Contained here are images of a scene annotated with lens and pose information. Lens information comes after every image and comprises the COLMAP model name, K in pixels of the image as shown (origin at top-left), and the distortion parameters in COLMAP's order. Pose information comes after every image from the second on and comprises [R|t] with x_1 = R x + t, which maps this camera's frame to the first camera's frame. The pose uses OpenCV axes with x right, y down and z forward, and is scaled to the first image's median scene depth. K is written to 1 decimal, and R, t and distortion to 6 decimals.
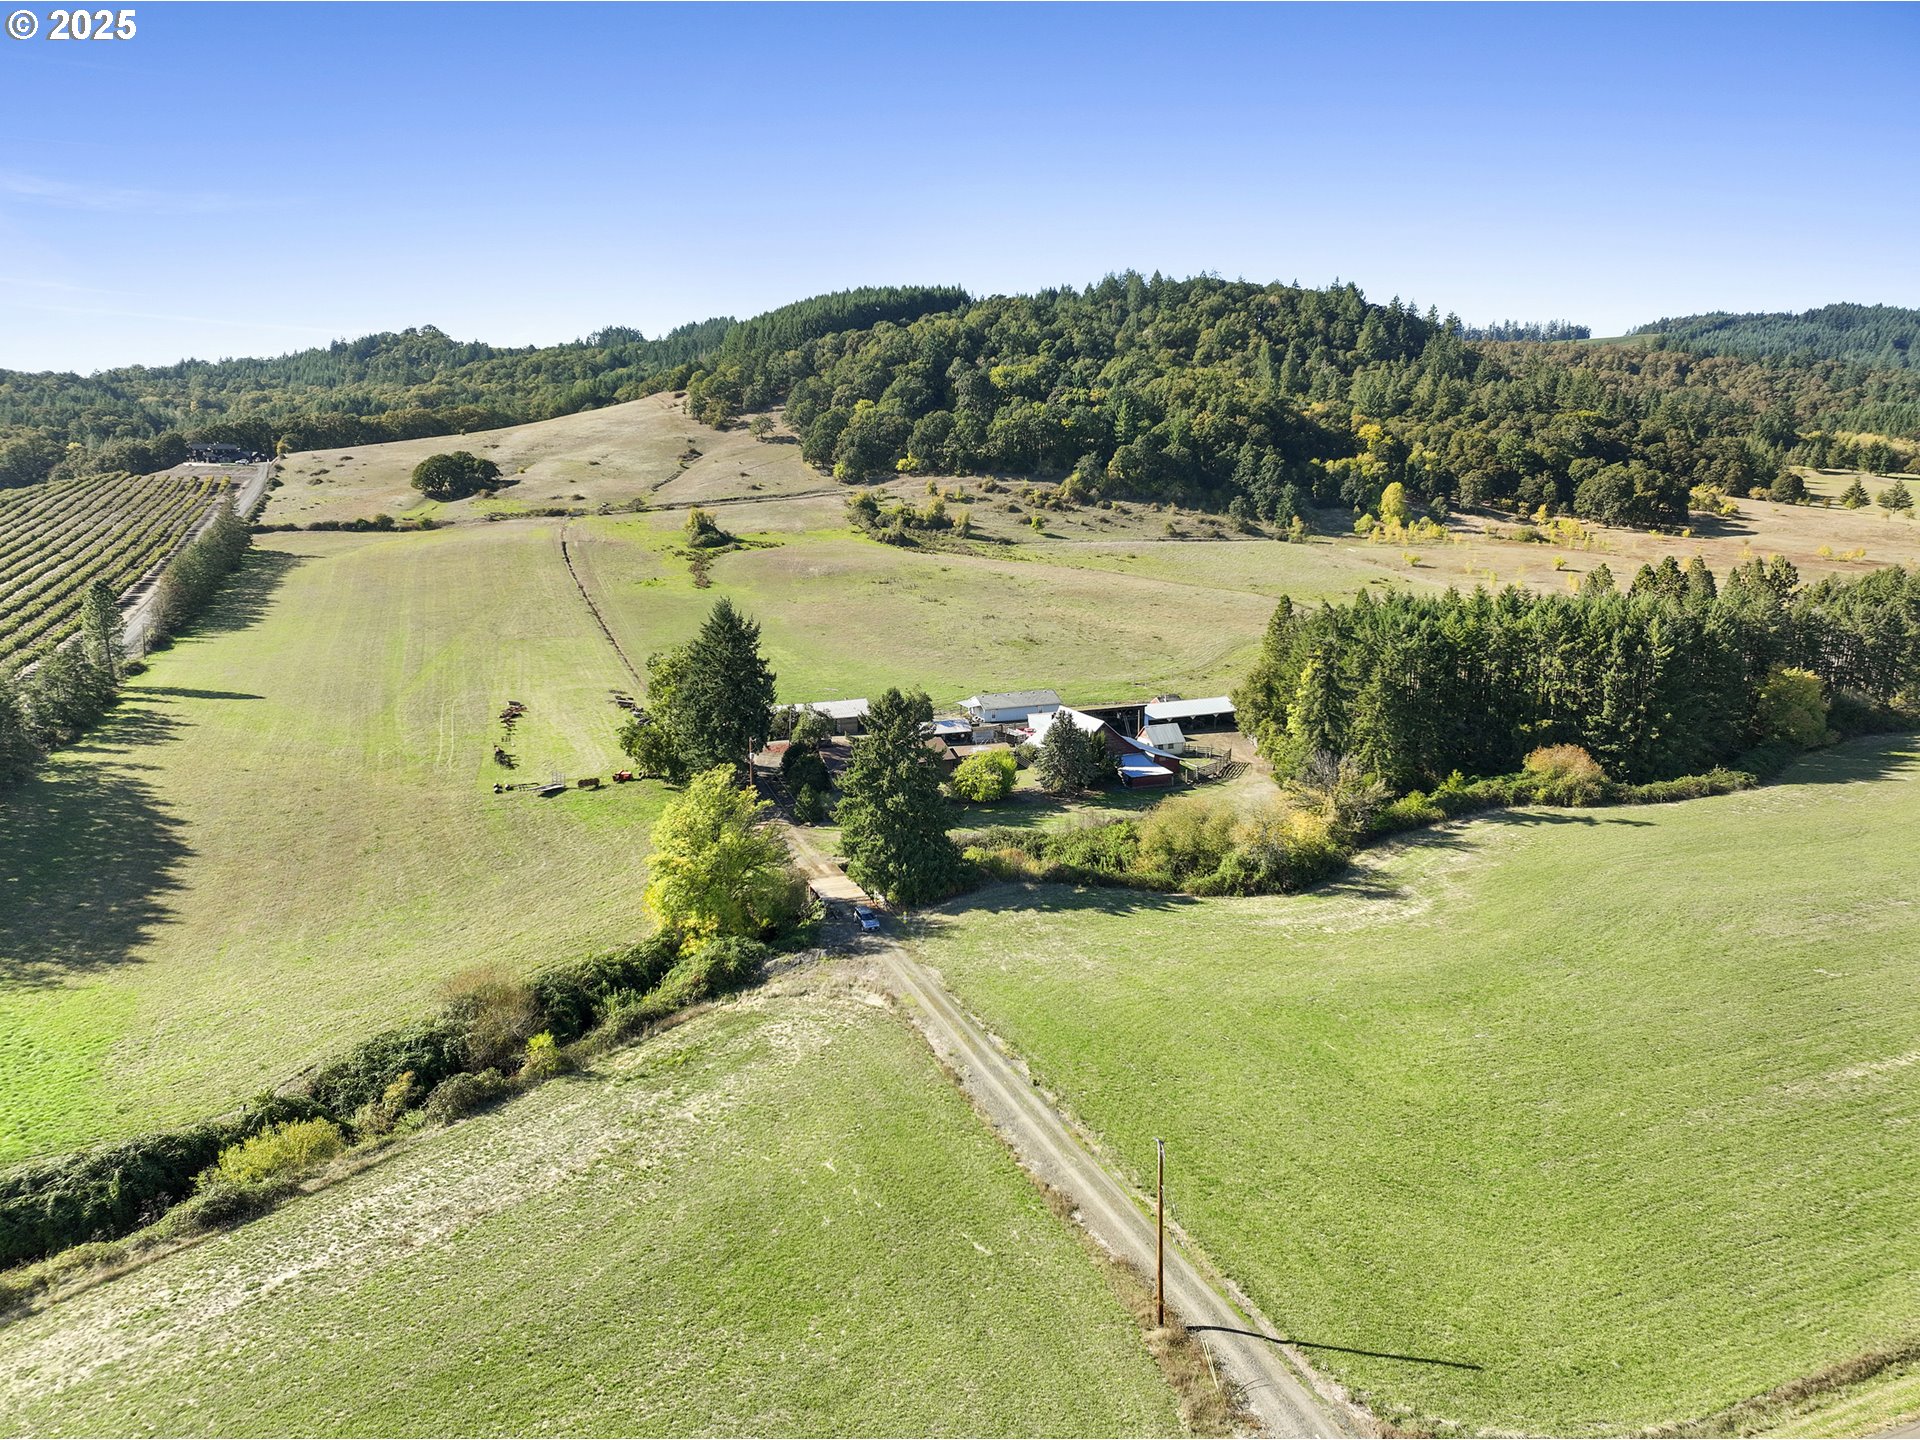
lens RADIAL K [[1343.9, 0, 966.2], [0, 1343.9, 723.7], [0, 0, 1]] dist [0.004407, -0.000901]
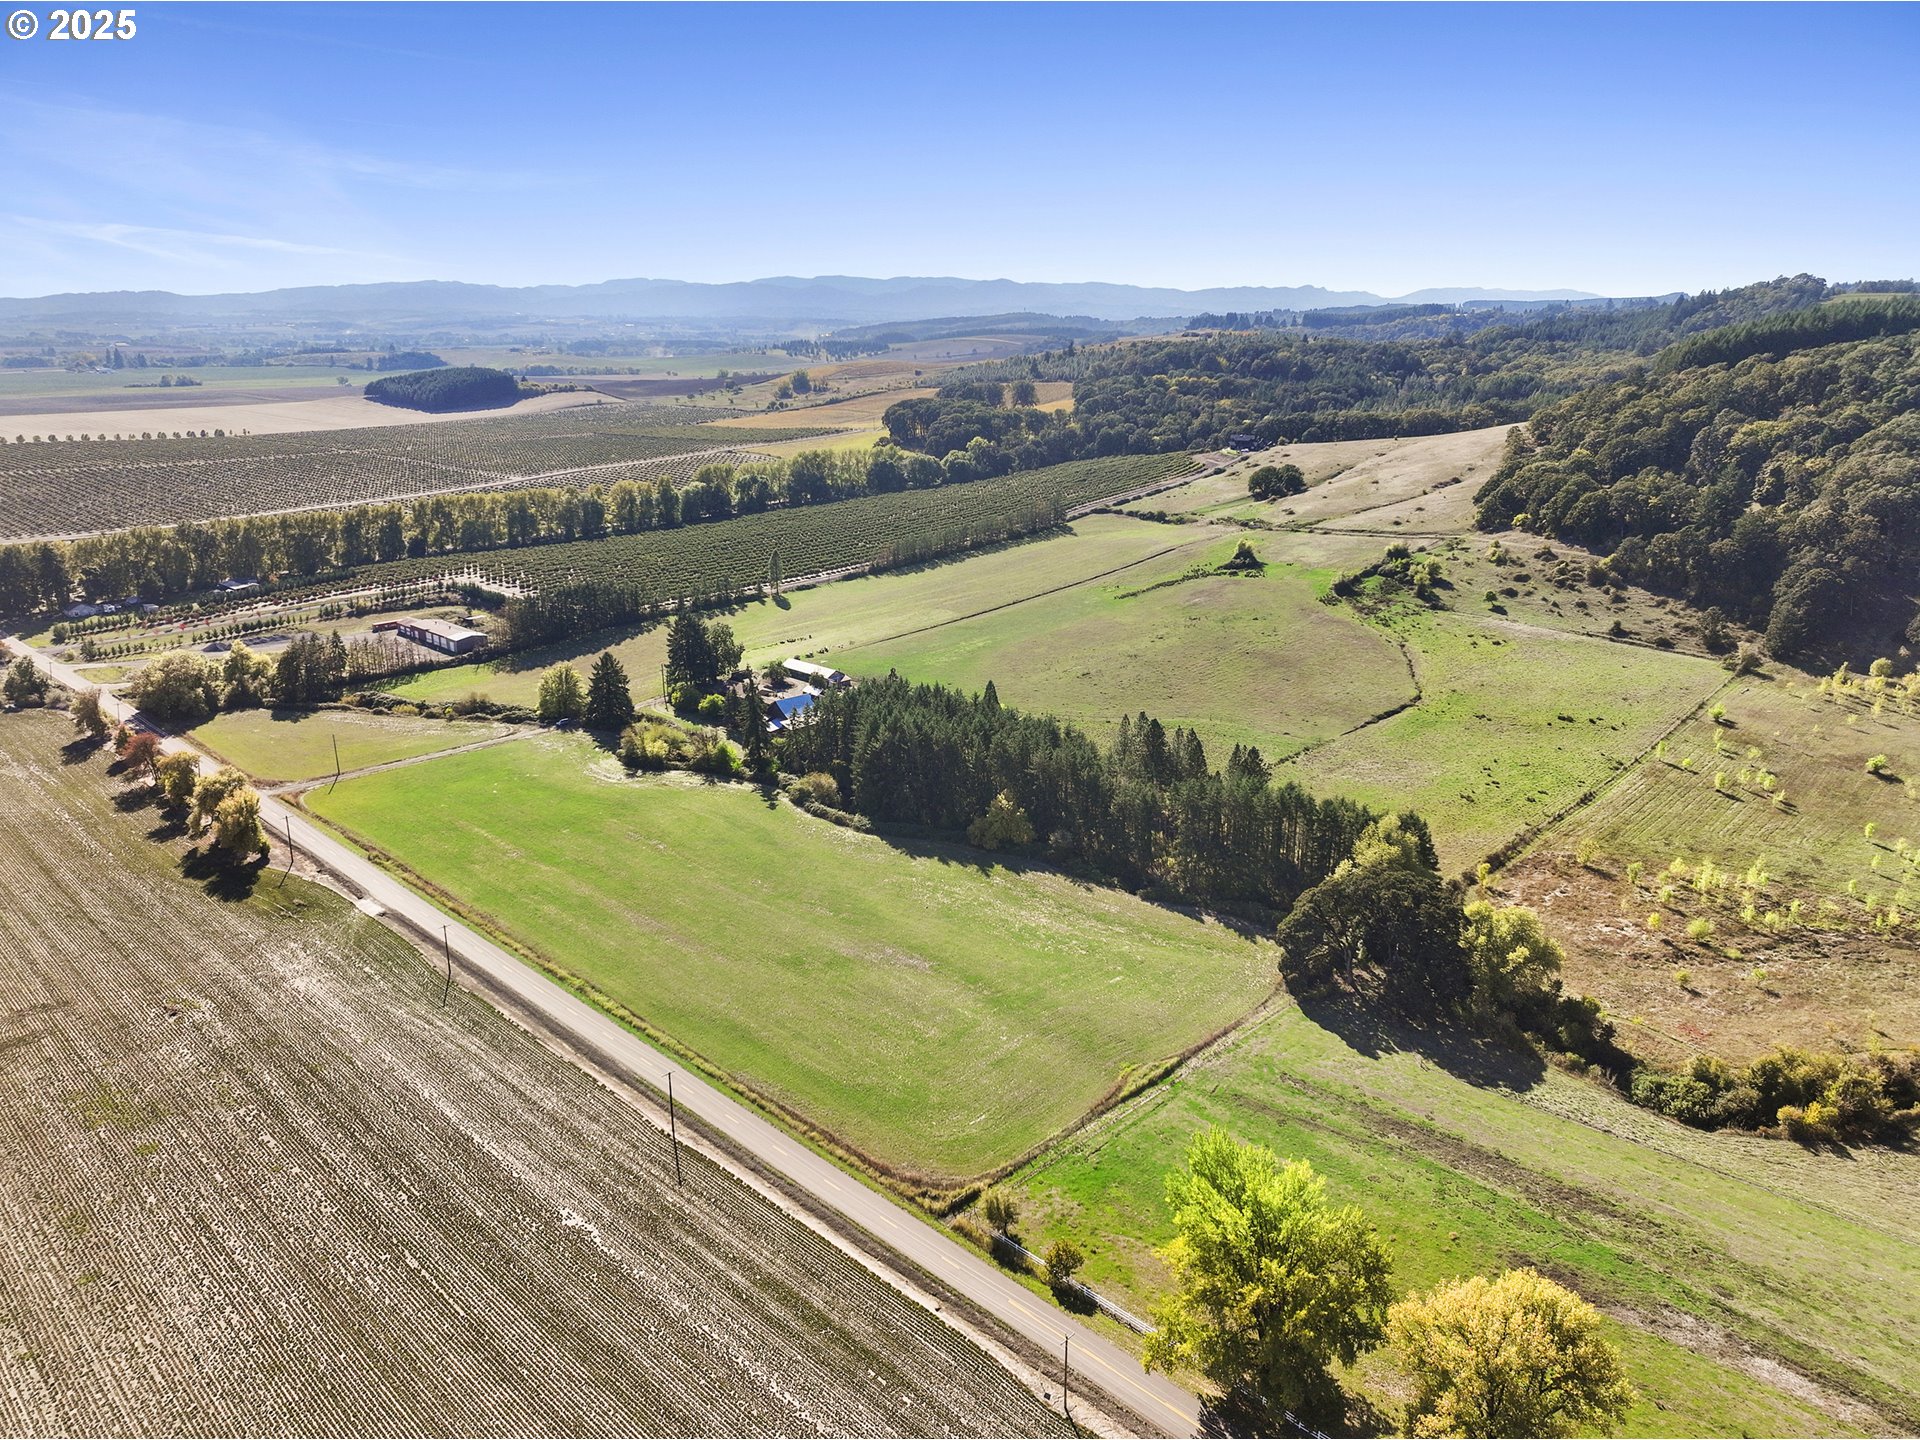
lens RADIAL K [[1343.9, 0, 966.2], [0, 1343.9, 723.7], [0, 0, 1]] dist [0.004407, -0.000901]
pose [[0.410649, 0.269837, -0.870951, 0.785448], [-0.195450, 0.959053, 0.204979, -0.173395], [0.890599, 0.086053, 0.446574, 0.125990]]
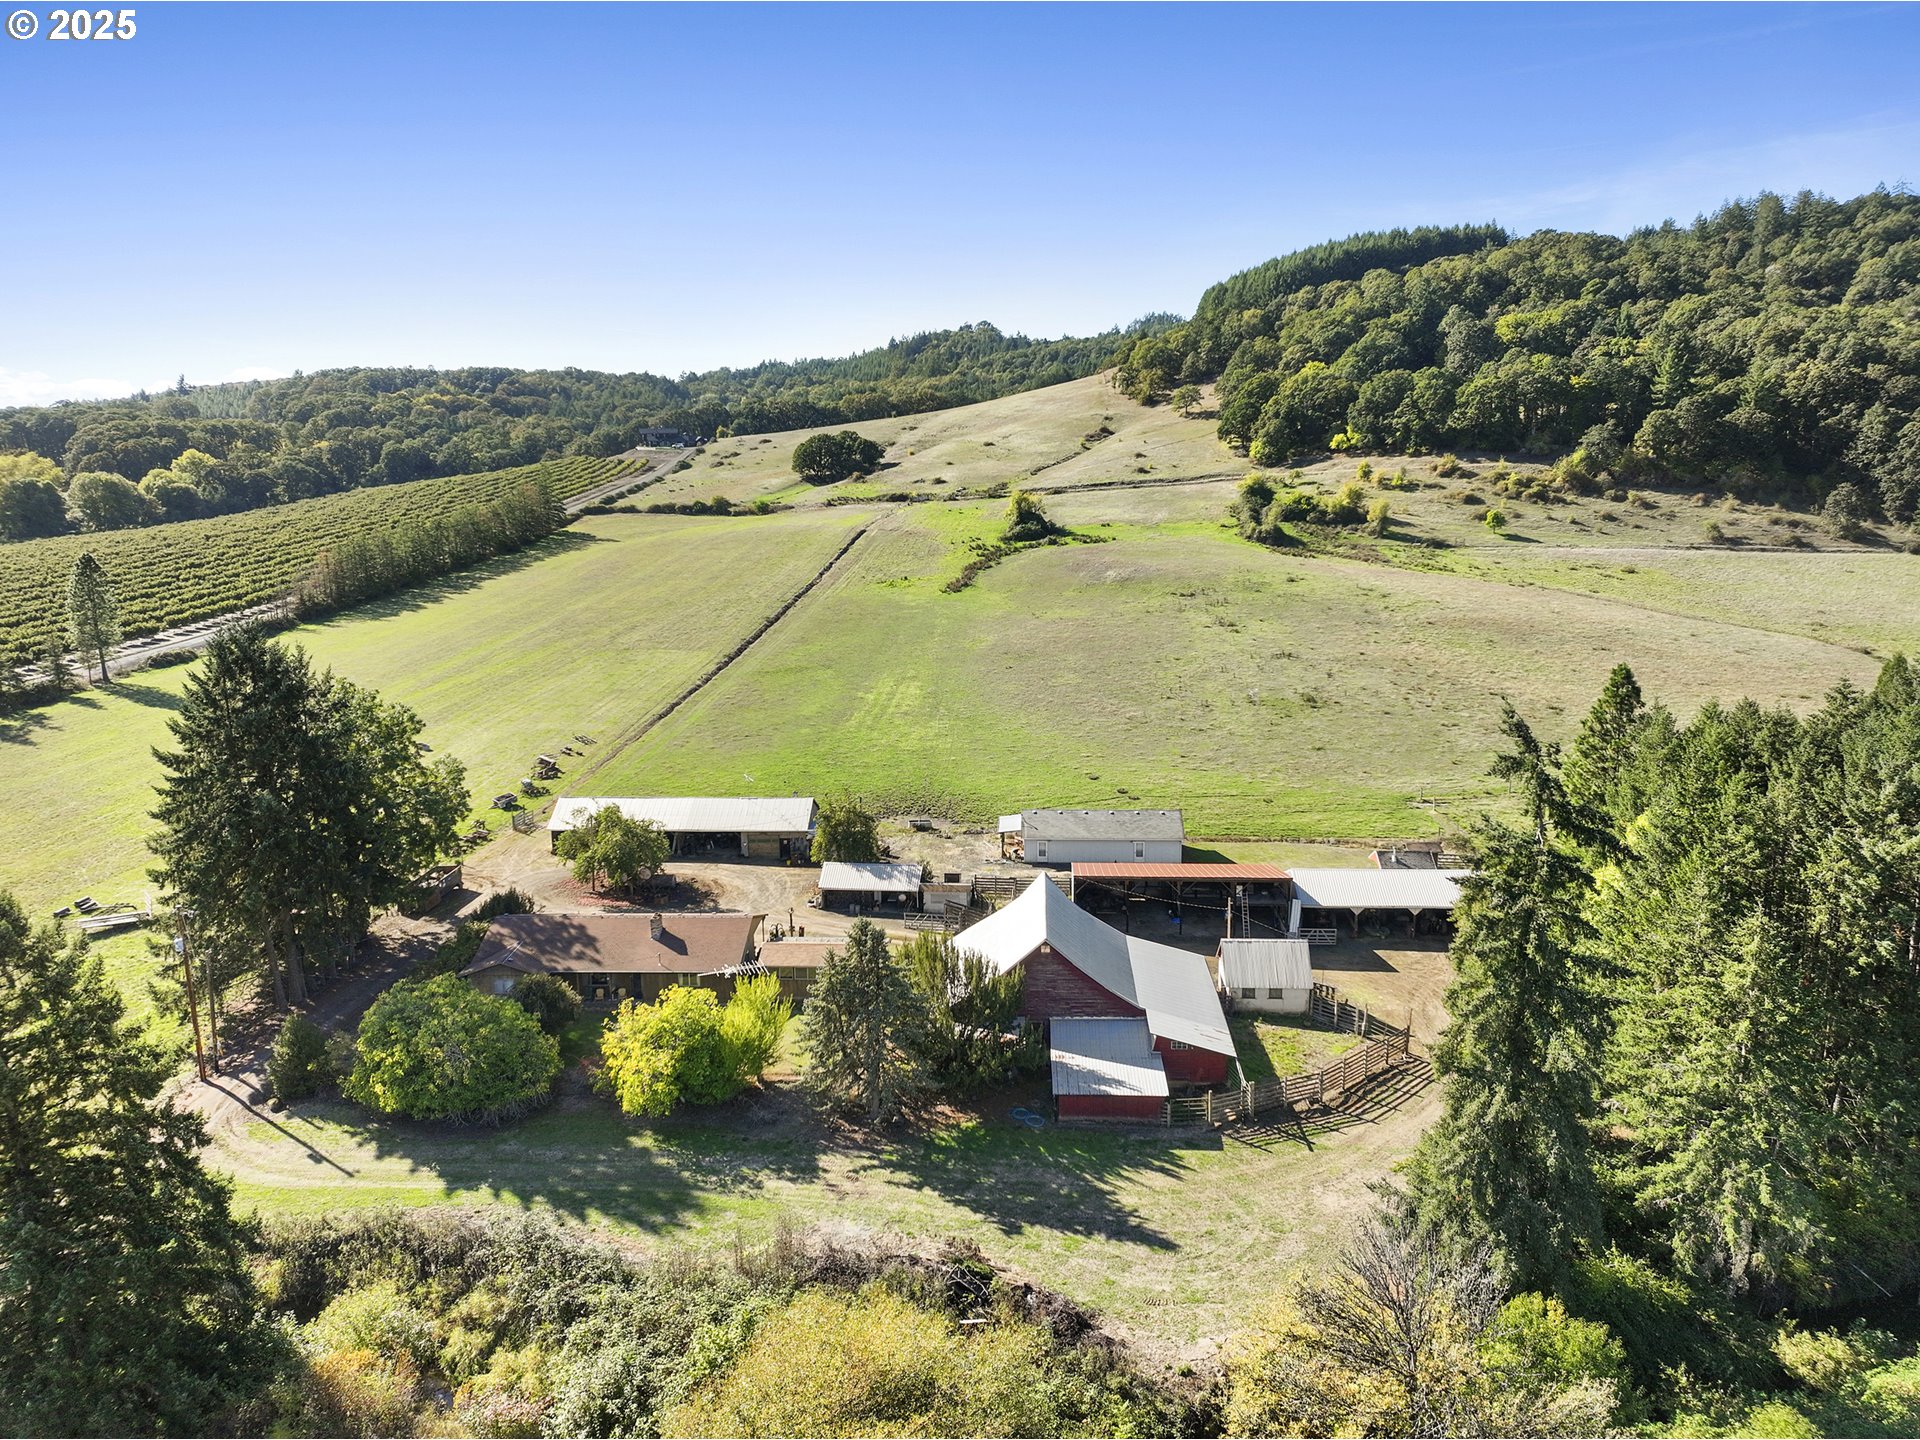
lens RADIAL K [[1345.2, 0, 965.1], [0, 1345.2, 719.3], [0, 0, 1]] dist [-0.003124, 0.018299]
pose [[0.903729, 0.080459, -0.420476, 0.097487], [-0.082428, 0.996505, 0.013520, -0.028833], [0.420095, 0.022441, 0.907203, 0.225857]]
